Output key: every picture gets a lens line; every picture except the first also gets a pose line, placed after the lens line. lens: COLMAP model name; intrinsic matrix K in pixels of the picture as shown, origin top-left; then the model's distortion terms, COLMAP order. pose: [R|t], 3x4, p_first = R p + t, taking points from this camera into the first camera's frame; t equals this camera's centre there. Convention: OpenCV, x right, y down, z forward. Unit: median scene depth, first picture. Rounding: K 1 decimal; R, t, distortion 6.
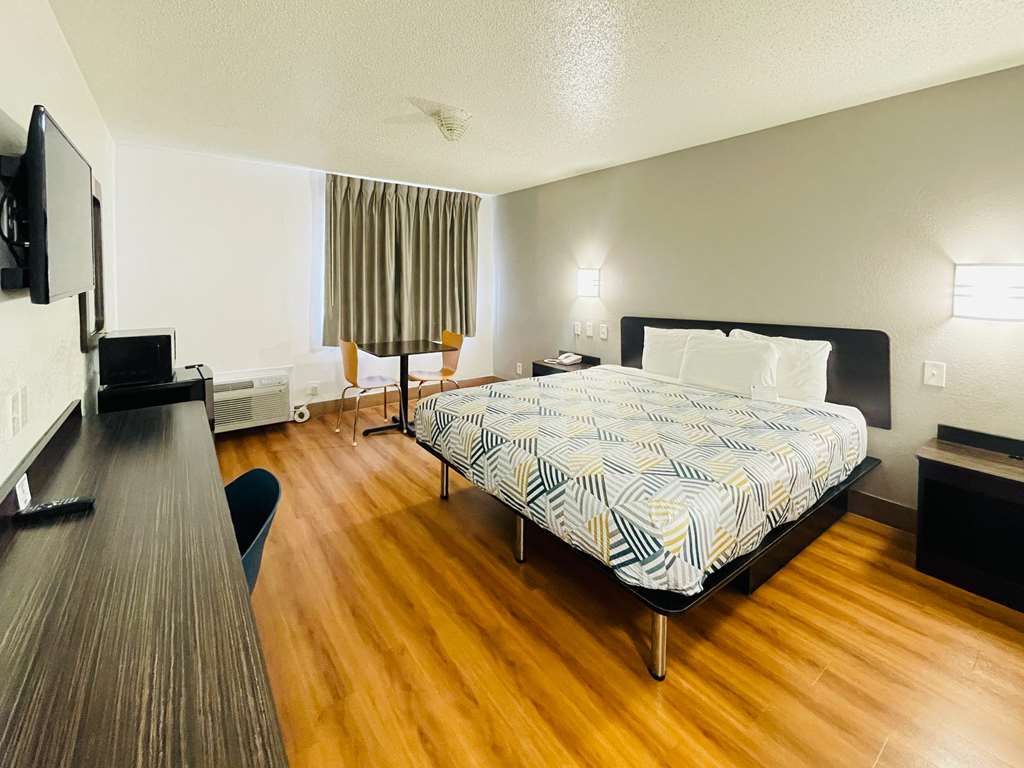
lens RADIAL K [[420.8, 0, 512.0], [0, 420.8, 384.0], [0, 0, 1]] dist [-0.000356, -0.000025]
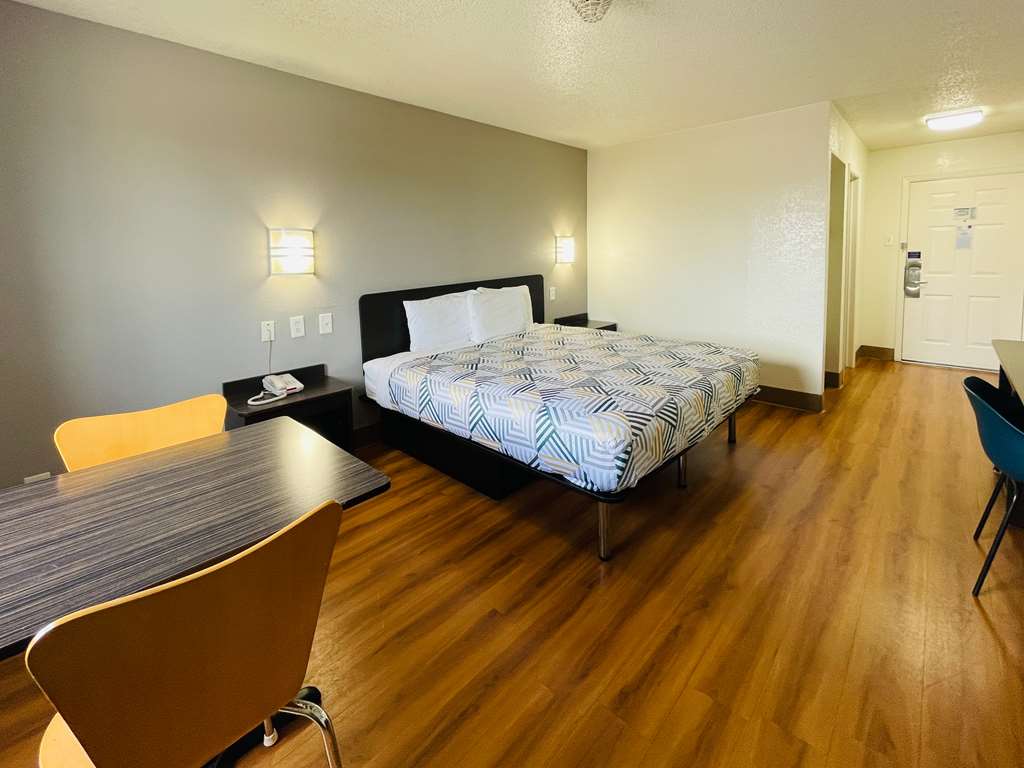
lens RADIAL K [[418.6, 0, 512.0], [0, 418.6, 384.0], [0, 0, 1]] dist [0.025771, 0.000053]
pose [[-0.155833, -0.317788, 0.935268, -0.750583], [0.242867, 0.905444, 0.348120, -0.304333], [-0.957461, 0.281395, -0.063918, 1.179525]]
